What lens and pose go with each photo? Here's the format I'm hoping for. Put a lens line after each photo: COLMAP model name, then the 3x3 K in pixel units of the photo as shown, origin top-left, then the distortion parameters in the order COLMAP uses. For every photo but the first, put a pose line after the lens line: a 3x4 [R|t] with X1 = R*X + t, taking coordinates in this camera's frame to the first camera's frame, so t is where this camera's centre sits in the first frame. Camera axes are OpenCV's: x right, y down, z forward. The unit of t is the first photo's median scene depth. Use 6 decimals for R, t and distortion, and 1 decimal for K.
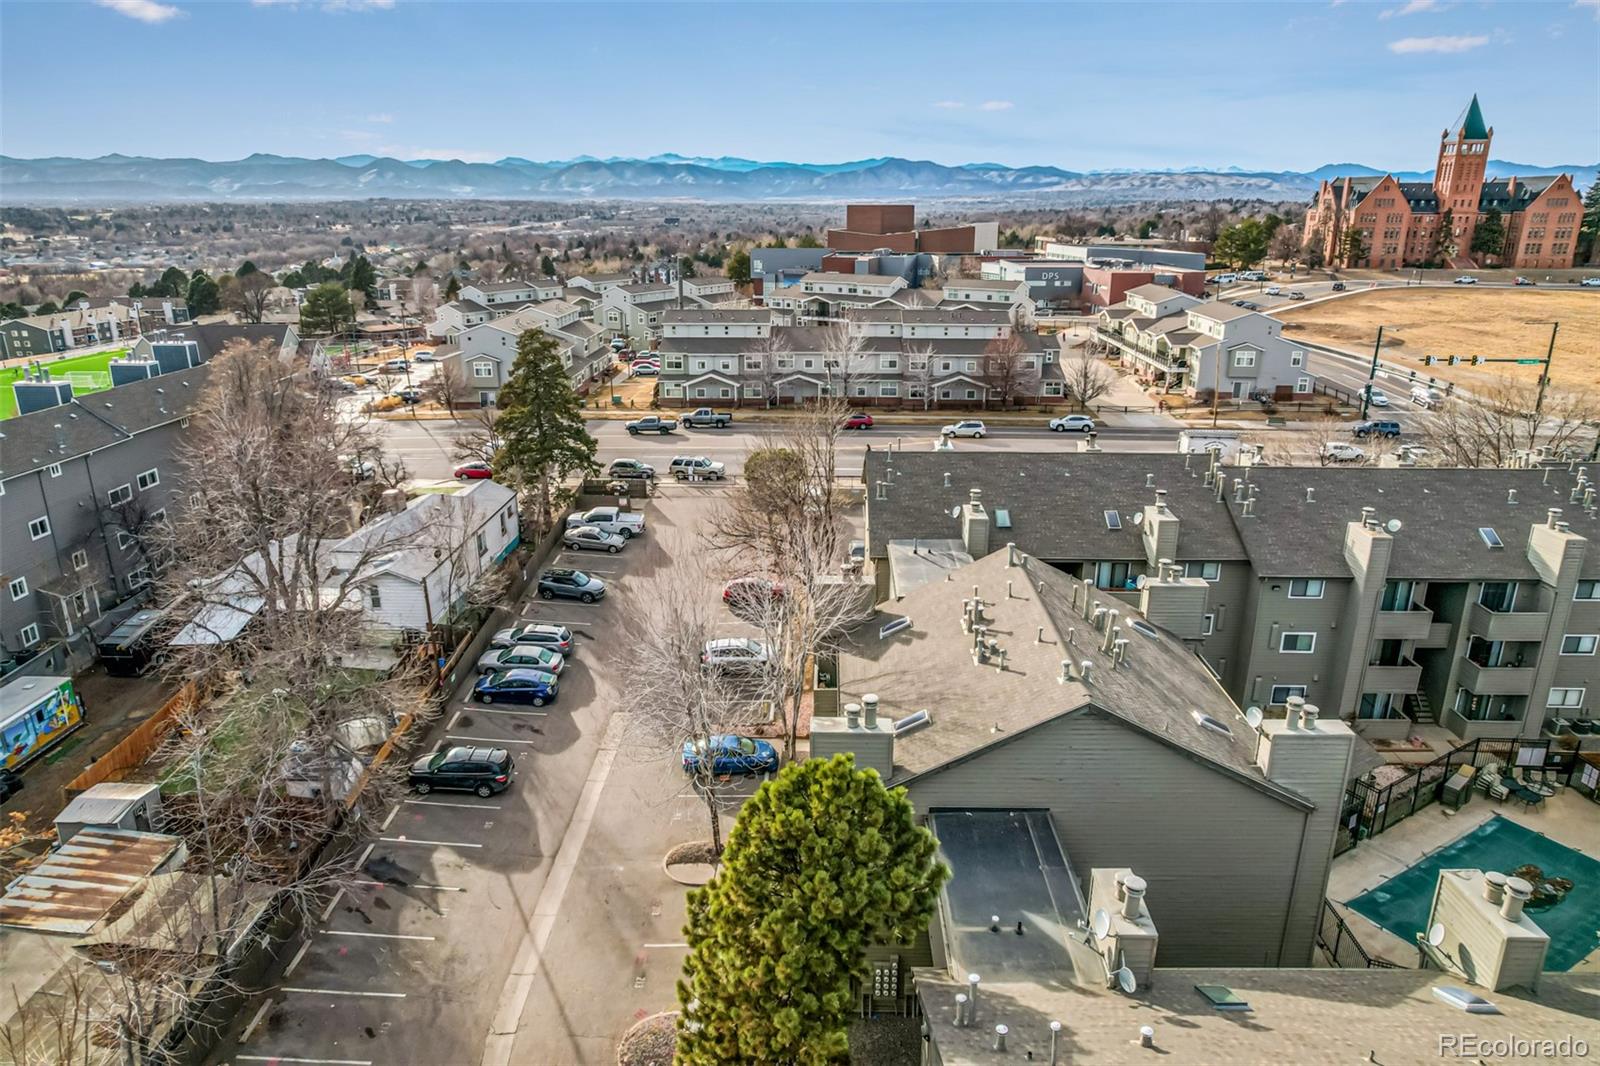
lens RADIAL K [[1021.9, 0, 800.0], [0, 1021.9, 533.0], [0, 0, 1]] dist [-0.083688, 0.072928]
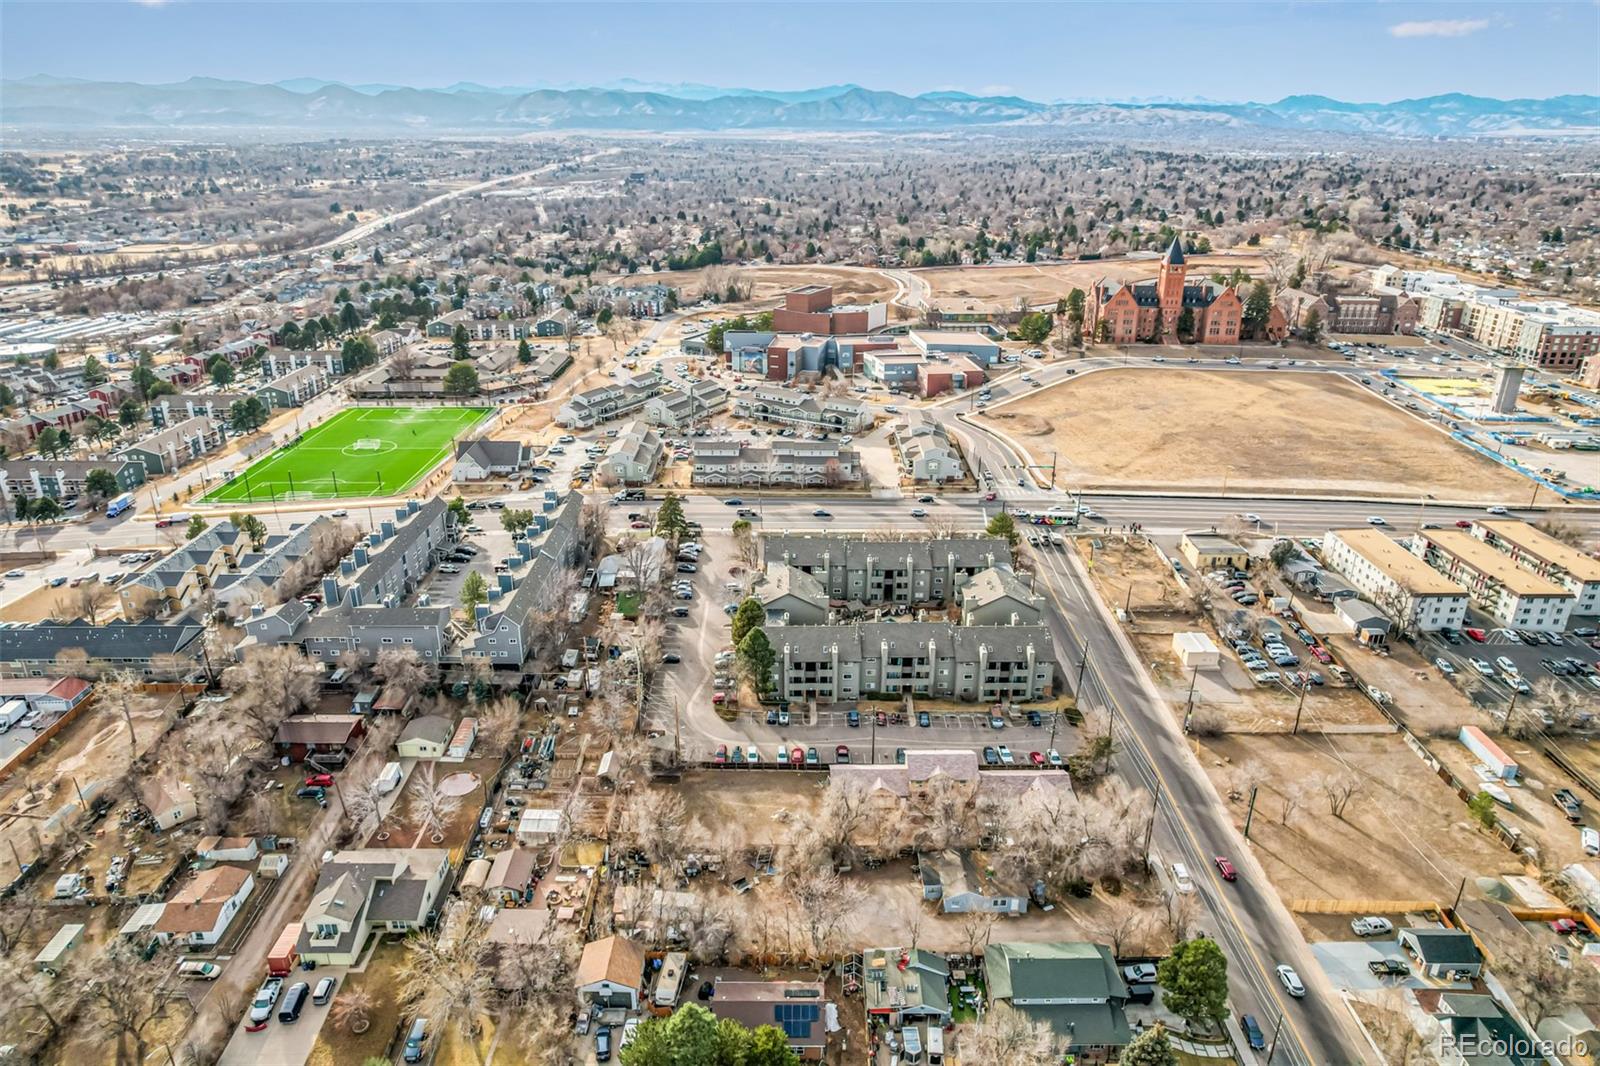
lens RADIAL K [[1063.1, 0, 800.0], [0, 1063.1, 533.0], [0, 0, 1]] dist [-0.068011, 0.067538]
pose [[0.999428, -0.007507, 0.032966, 0.013928], [0.005275, 0.997720, 0.067279, -0.080934], [-0.033396, -0.067067, 0.997189, -0.688236]]
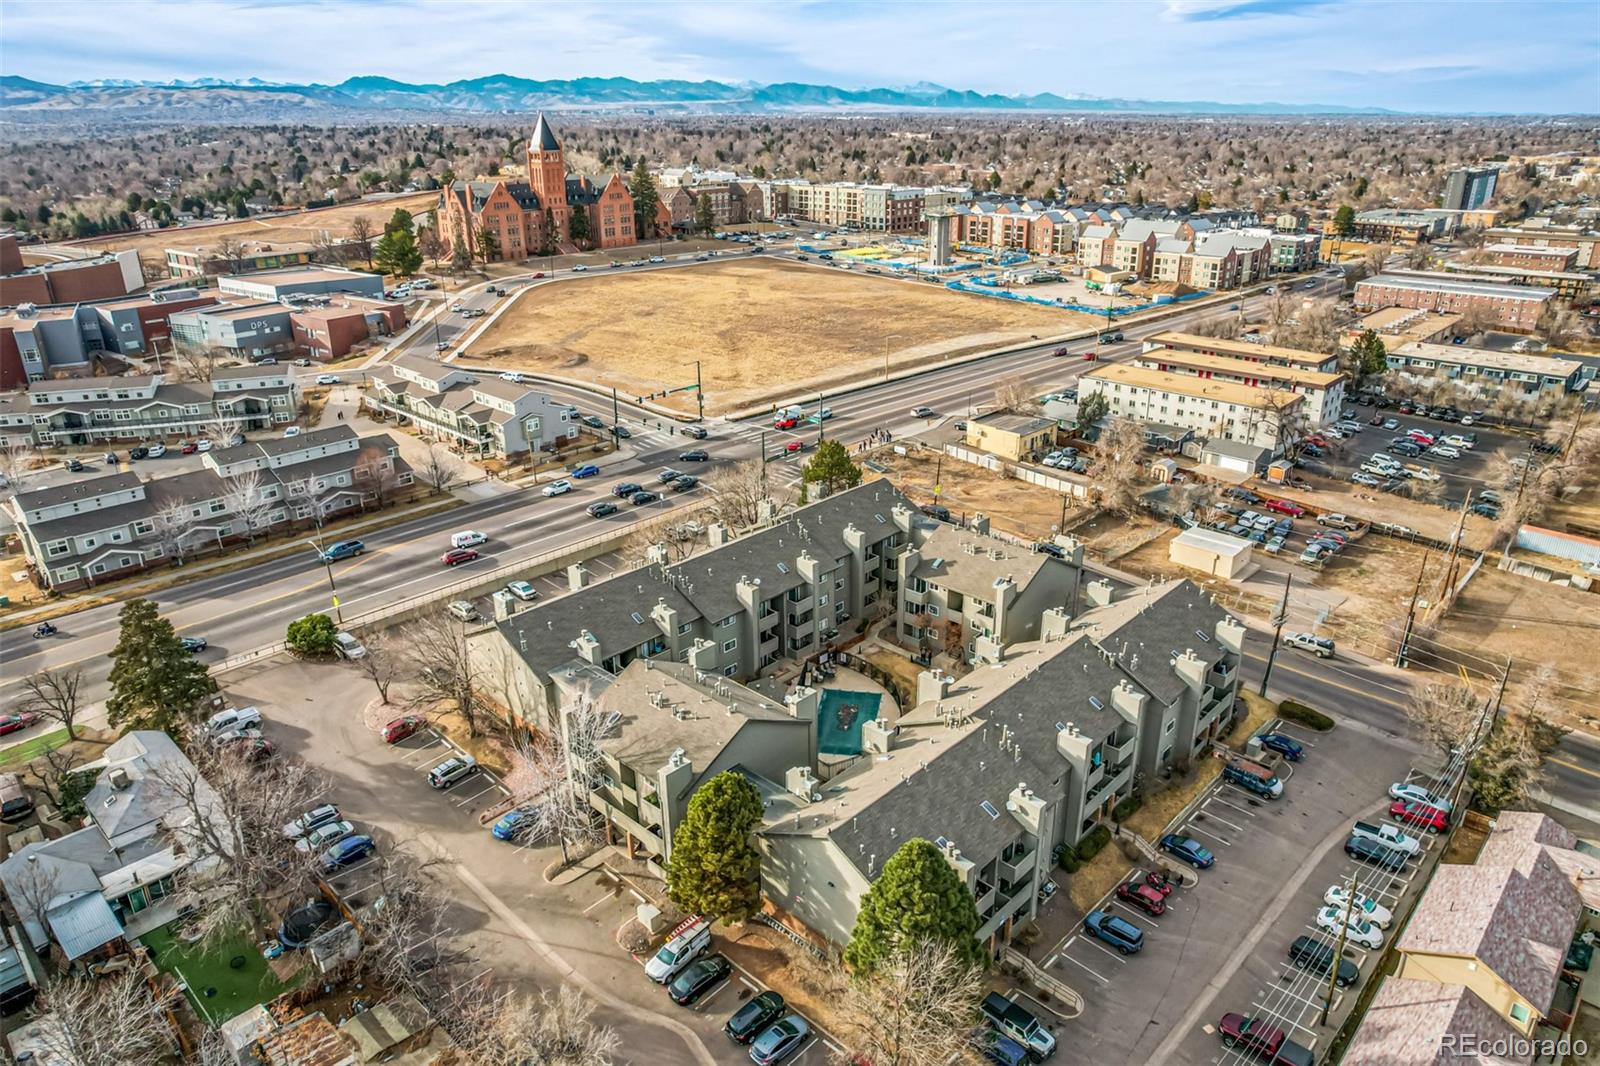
lens RADIAL K [[1063.1, 0, 800.0], [0, 1063.1, 533.0], [0, 0, 1]] dist [-0.068011, 0.067538]
pose [[0.667591, -0.282838, 0.688713, -0.154059], [0.236049, 0.957716, 0.164502, -0.079780], [-0.706119, 0.052750, 0.706126, -0.119094]]
